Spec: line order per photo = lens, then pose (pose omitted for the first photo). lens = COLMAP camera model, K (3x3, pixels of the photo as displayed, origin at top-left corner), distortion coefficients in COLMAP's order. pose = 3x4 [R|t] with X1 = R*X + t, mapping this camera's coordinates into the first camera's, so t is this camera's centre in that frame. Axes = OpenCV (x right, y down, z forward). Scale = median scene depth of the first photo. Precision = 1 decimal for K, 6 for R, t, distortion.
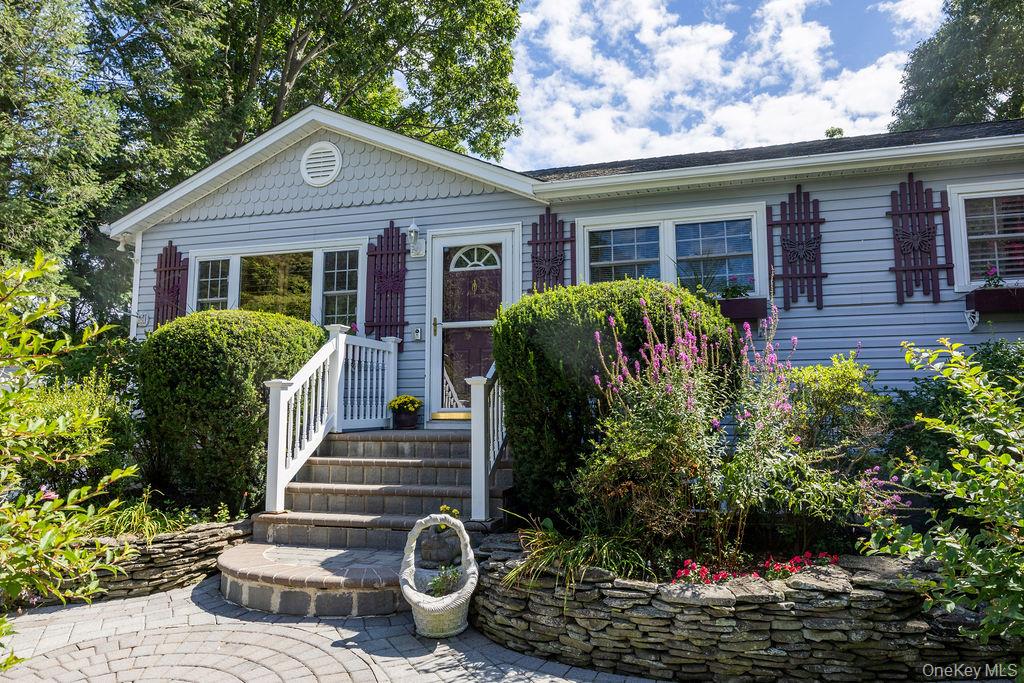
lens RADIAL K [[688.1, 0, 512.0], [0, 688.1, 341.5], [0, 0, 1]] dist [-0.005110, 0.020128]
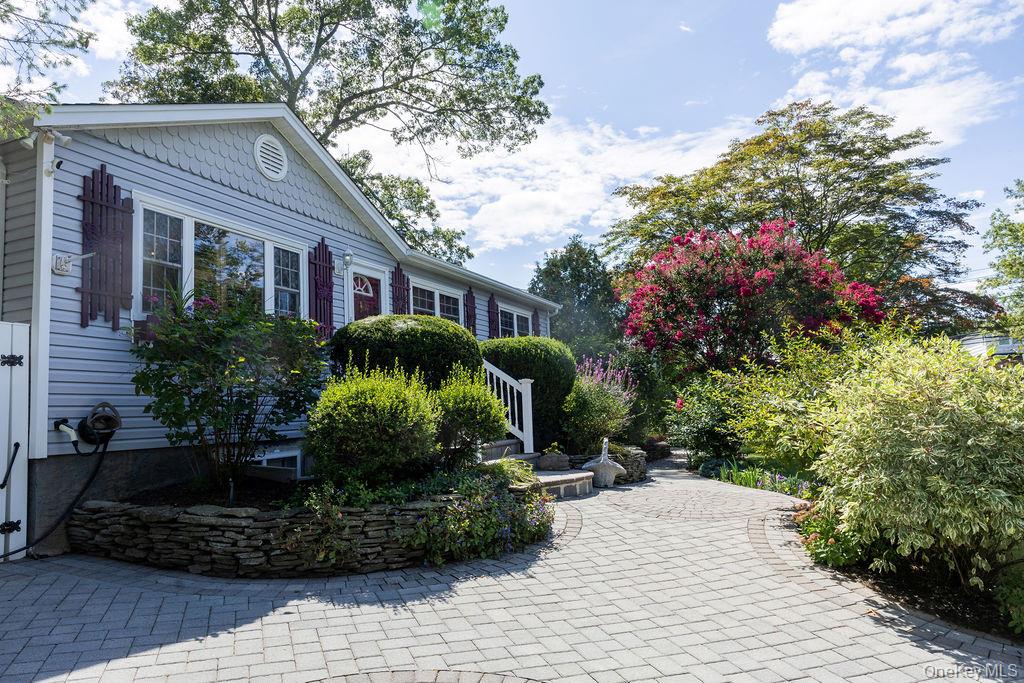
lens RADIAL K [[688.1, 0, 512.0], [0, 688.1, 341.5], [0, 0, 1]] dist [-0.005110, 0.020128]
pose [[0.121404, 0.096235, 0.987927, -1.347402], [-0.072792, 0.993472, -0.087830, 0.082782], [-0.989931, -0.061251, 0.127616, 0.560013]]
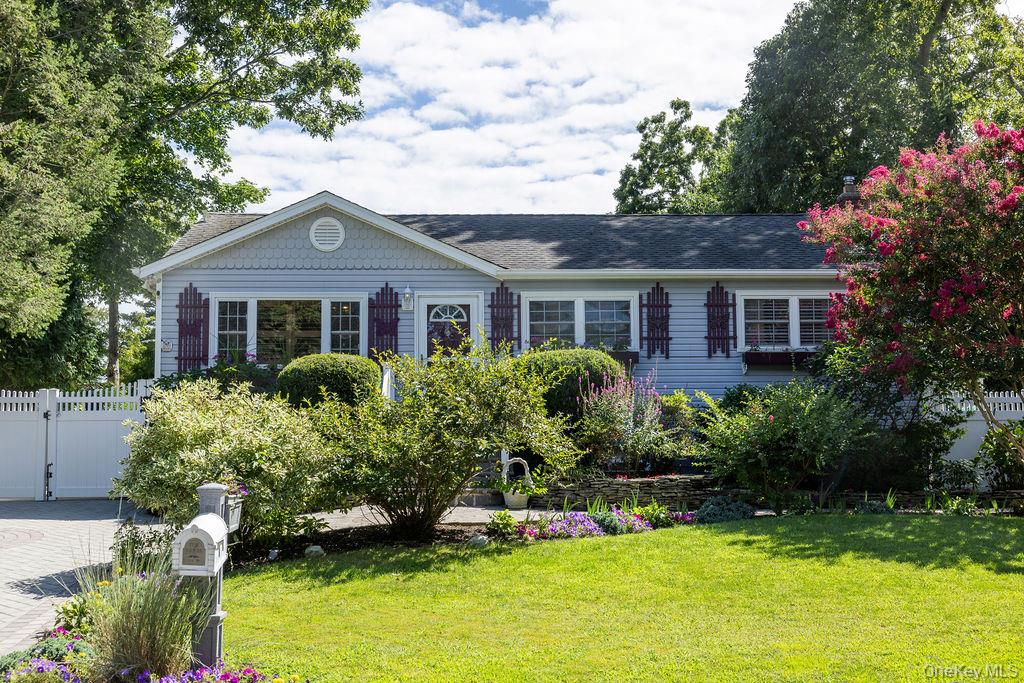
lens RADIAL K [[1260.4, 0, 512.0], [0, 1260.4, 341.5], [0, 0, 1]] dist [0.019985, 0.012390]
pose [[0.950573, 0.024878, 0.309503, -0.766189], [-0.029929, 0.999485, 0.011582, -0.099545], [-0.309056, -0.020273, 0.950828, -1.599258]]
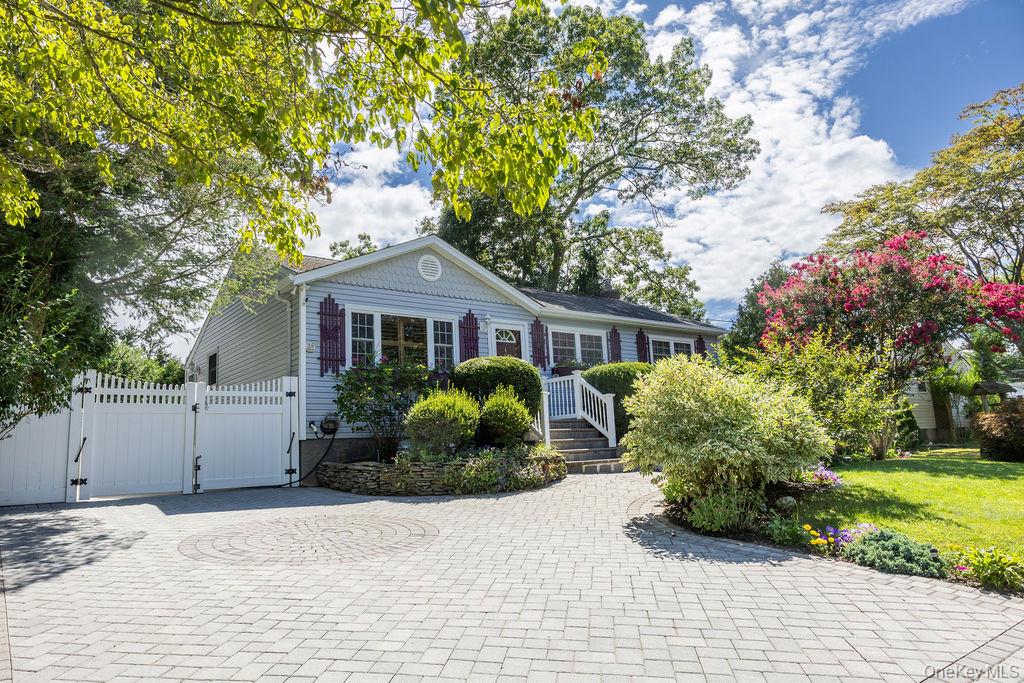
lens RADIAL K [[688.1, 0, 512.0], [0, 688.1, 341.5], [0, 0, 1]] dist [-0.005110, 0.020128]
pose [[0.584488, 0.106116, 0.804434, -1.676128], [-0.044531, 0.994112, -0.098782, 0.090392], [-0.810180, 0.021914, 0.585772, -0.172359]]
